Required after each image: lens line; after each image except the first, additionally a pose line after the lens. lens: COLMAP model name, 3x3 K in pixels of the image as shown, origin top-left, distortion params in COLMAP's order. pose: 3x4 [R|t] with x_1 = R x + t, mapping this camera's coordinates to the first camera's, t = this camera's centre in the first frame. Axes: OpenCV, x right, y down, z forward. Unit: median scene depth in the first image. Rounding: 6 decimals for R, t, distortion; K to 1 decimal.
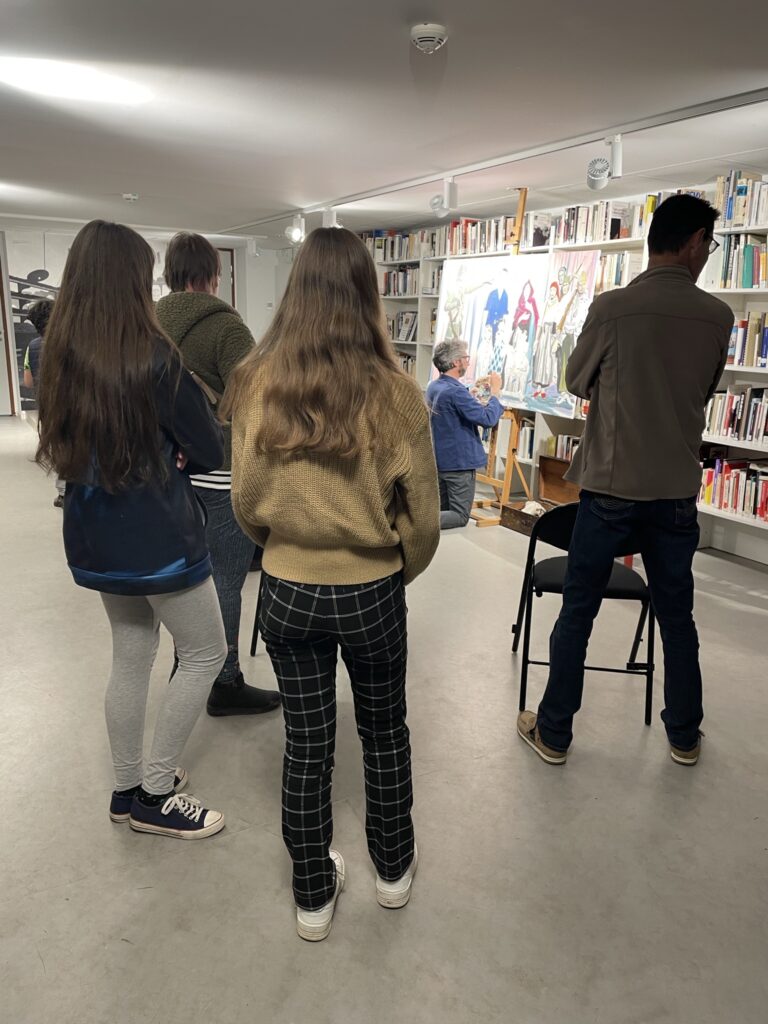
lens RADIAL K [[758.2, 0, 379.3], [0, 758.2, 505.9], [0, 0, 1]] dist [0.091682, -0.133357]
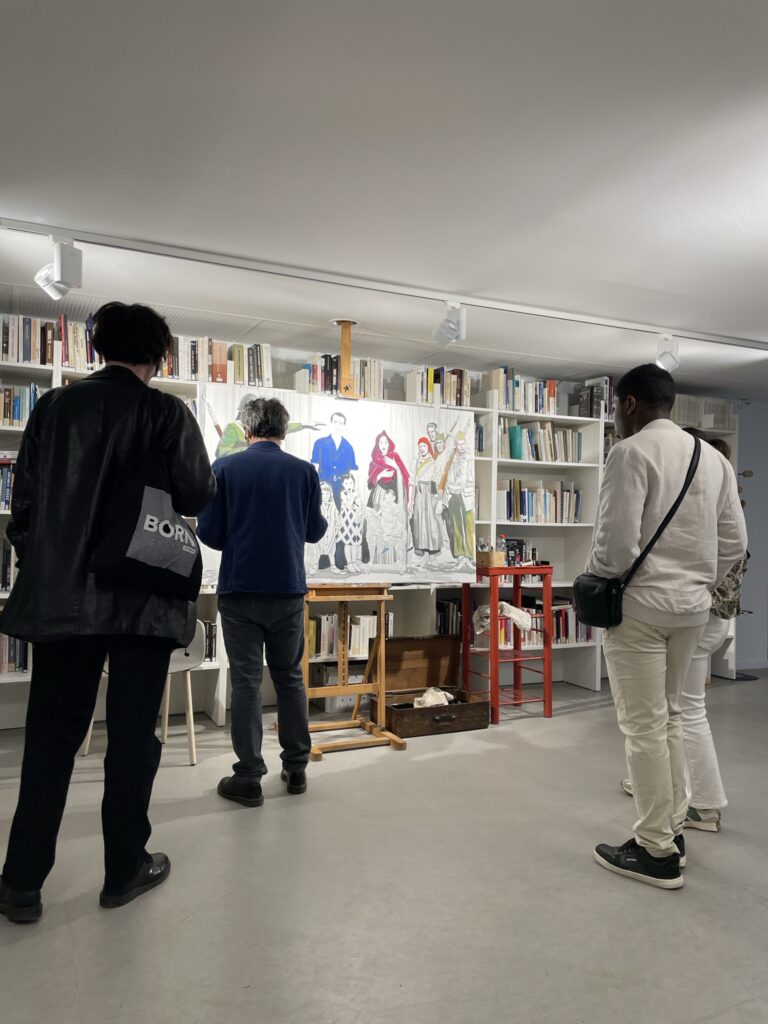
lens RADIAL K [[758.2, 0, 379.3], [0, 758.2, 505.9], [0, 0, 1]] dist [0.091682, -0.133357]
pose [[0.098102, -0.005091, 0.995163, -0.634172], [0.223274, 0.974607, -0.017024, -0.203336], [-0.969807, 0.223864, 0.096748, 0.945184]]
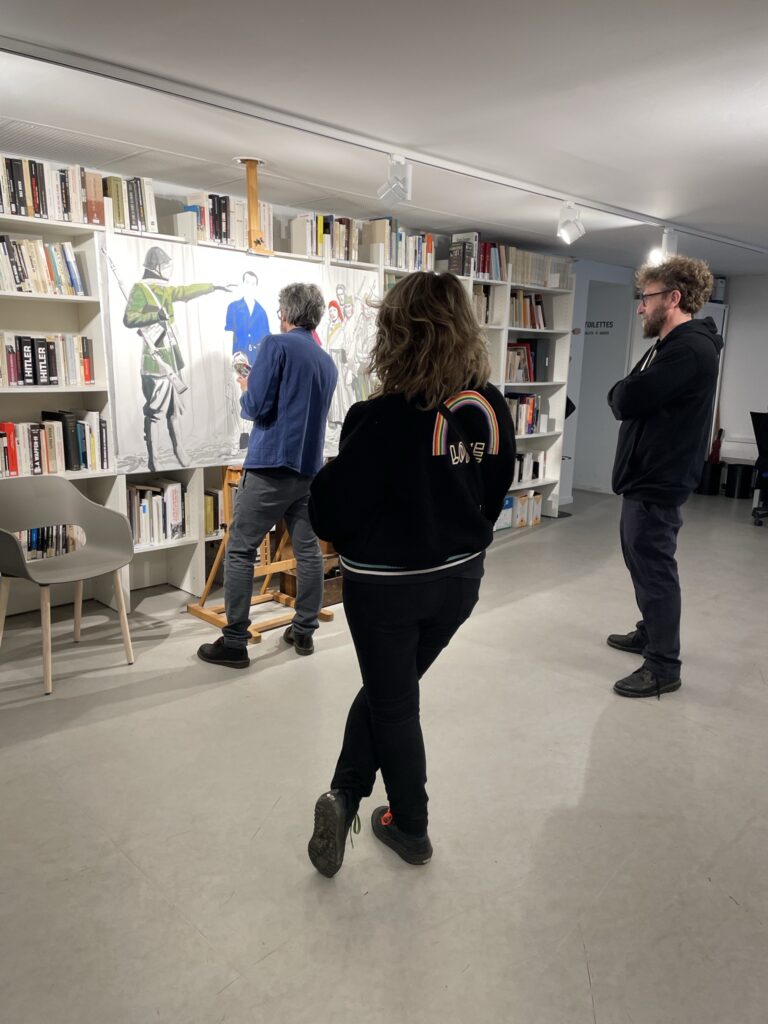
lens RADIAL K [[758.2, 0, 379.3], [0, 758.2, 505.9], [0, 0, 1]] dist [0.091682, -0.133357]
pose [[-0.228363, -0.224176, 0.947415, -0.597239], [0.203179, 0.940728, 0.271568, -0.286945], [-0.952139, 0.254511, -0.169280, 1.106601]]
